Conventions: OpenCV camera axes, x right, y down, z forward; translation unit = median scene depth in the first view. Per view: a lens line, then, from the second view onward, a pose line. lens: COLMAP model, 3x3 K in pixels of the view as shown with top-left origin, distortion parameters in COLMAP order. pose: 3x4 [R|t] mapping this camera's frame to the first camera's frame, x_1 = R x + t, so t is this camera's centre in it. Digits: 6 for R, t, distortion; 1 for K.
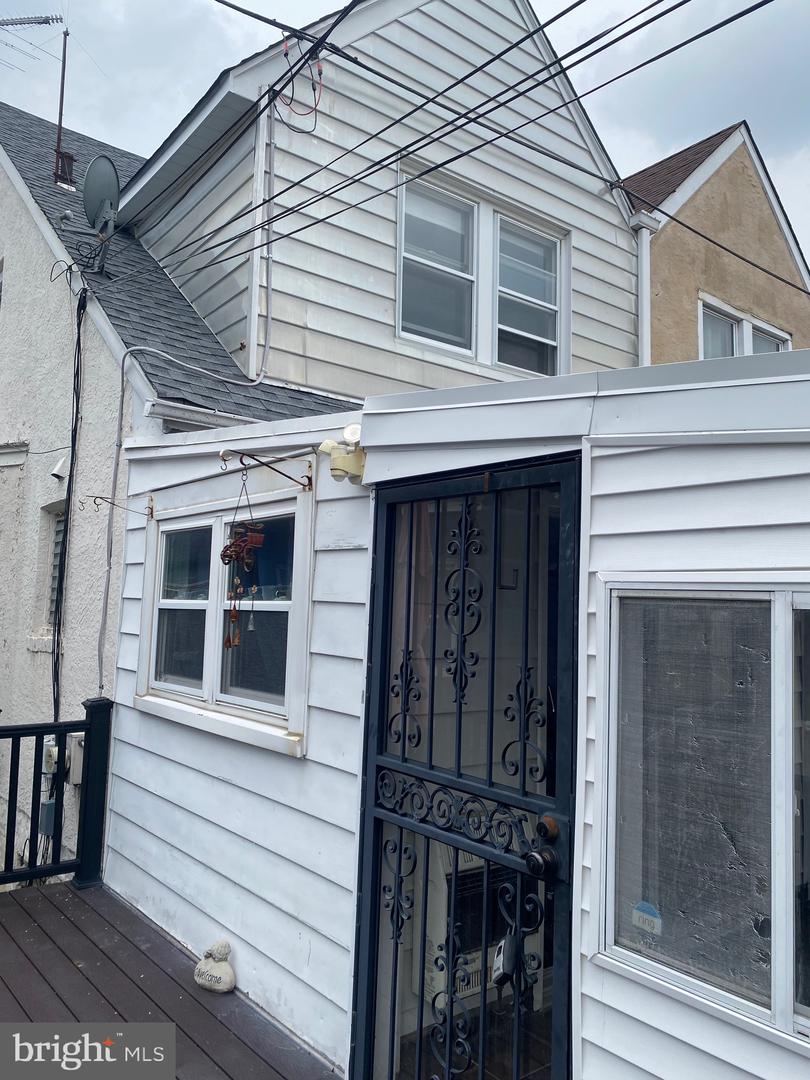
lens RADIAL K [[832.5, 0, 437.4], [0, 832.5, 519.5], [0, 0, 1]] dist [0.025493, -0.029477]
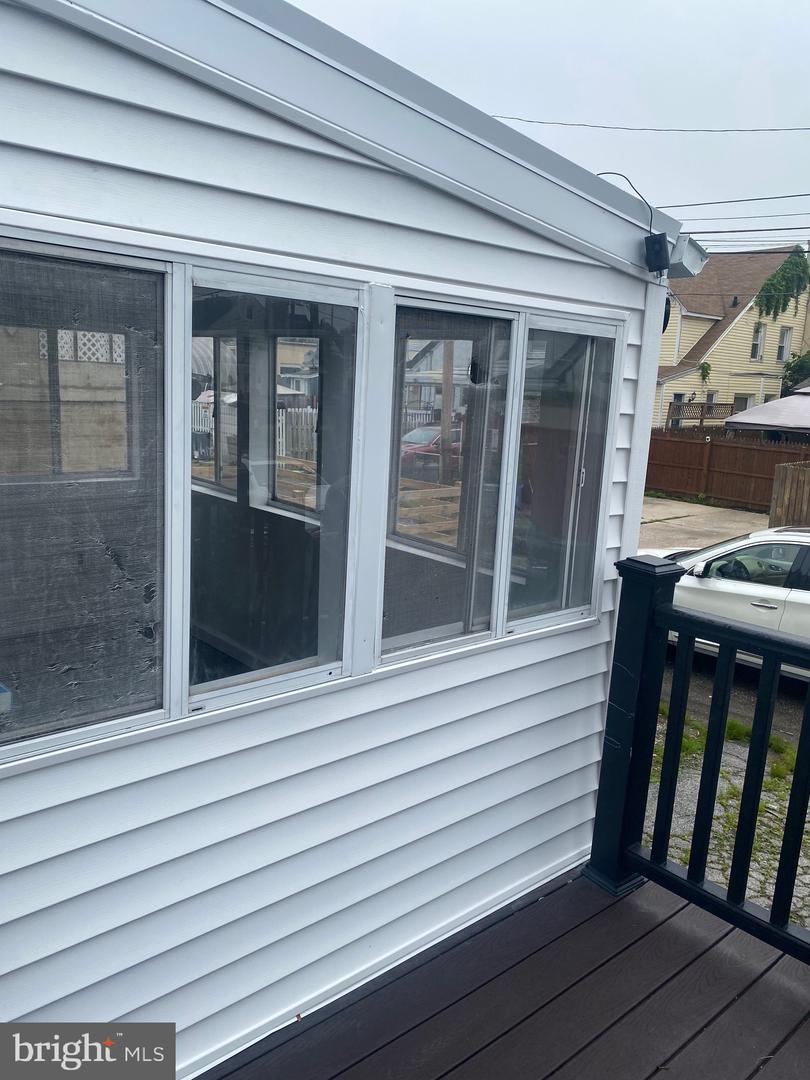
lens RADIAL K [[832.5, 0, 406.1], [0, 832.5, 544.1], [0, 0, 1]] dist [0.025493, -0.029477]
pose [[-0.038569, -0.228590, 0.972759, -0.286846], [-0.156425, 0.962862, 0.220062, 0.079503], [-0.986936, -0.143676, -0.072894, 0.454234]]
